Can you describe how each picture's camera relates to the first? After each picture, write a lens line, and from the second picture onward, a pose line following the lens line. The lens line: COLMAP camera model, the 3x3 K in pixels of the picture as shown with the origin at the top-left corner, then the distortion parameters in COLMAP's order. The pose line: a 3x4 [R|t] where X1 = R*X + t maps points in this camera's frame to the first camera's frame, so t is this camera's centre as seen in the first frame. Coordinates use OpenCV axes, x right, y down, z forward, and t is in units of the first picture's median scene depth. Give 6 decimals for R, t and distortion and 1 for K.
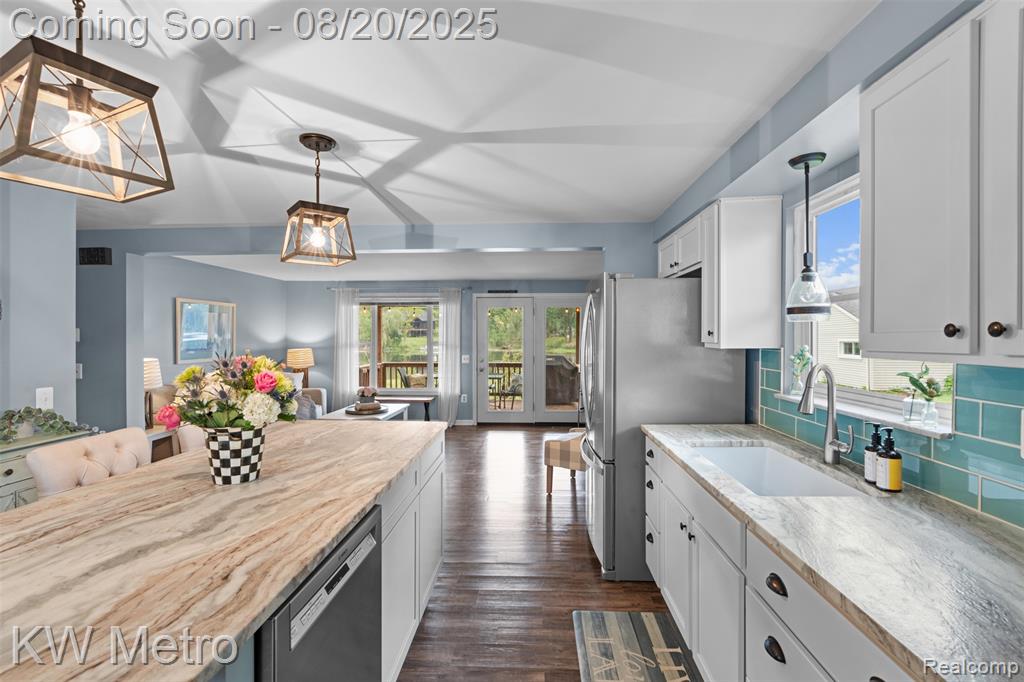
lens RADIAL K [[467.1, 0, 510.5], [0, 467.1, 341.3], [0, 0, 1]] dist [-0.010185, 0.002991]
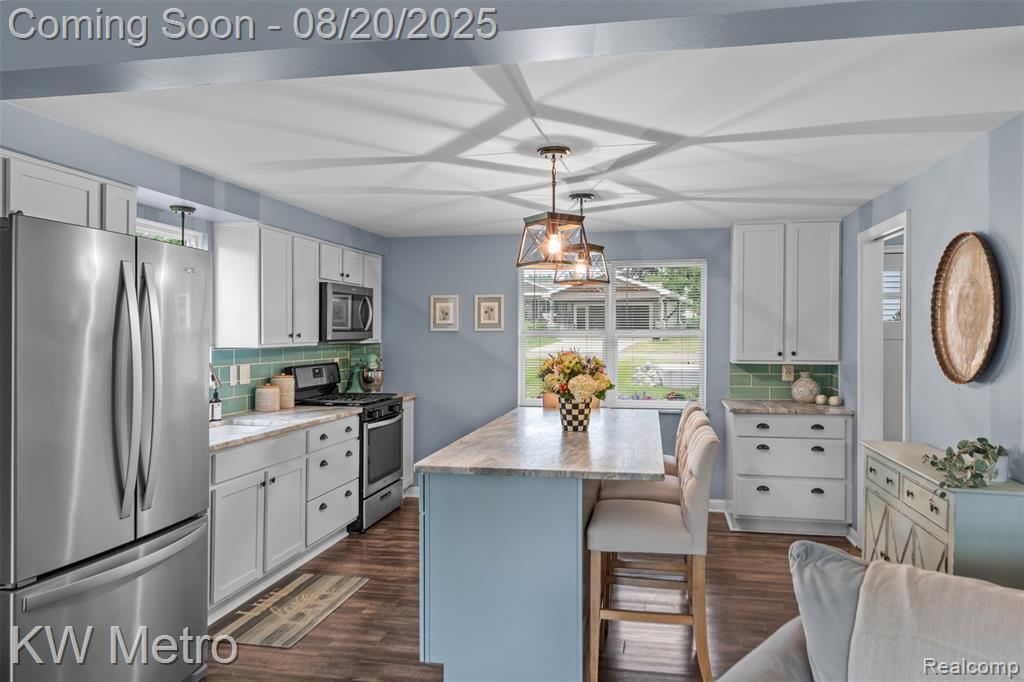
lens RADIAL K [[695.7, 0, 515.2], [0, 695.7, 338.9], [0, 0, 1]] dist [0.001739, 0.000061]
pose [[-0.989925, 0.000302, 0.141589, -0.549452], [0.002367, 0.999893, 0.014415, -0.031402], [-0.141570, 0.014604, -0.989821, 2.563772]]
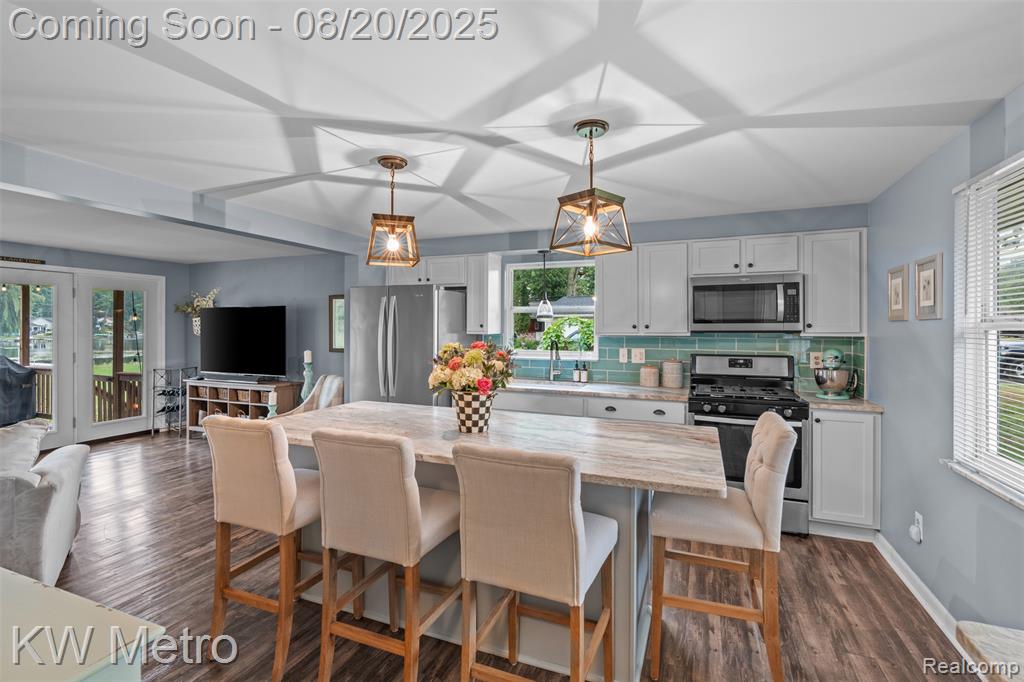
lens RADIAL K [[467.1, 0, 516.7], [0, 467.1, 334.0], [0, 0, 1]] dist [-0.010185, 0.002991]
pose [[0.338127, -0.009889, 0.941049, -1.425102], [0.005437, 0.999949, 0.008554, -0.000864], [-0.941085, 0.002224, 0.338163, 0.302472]]
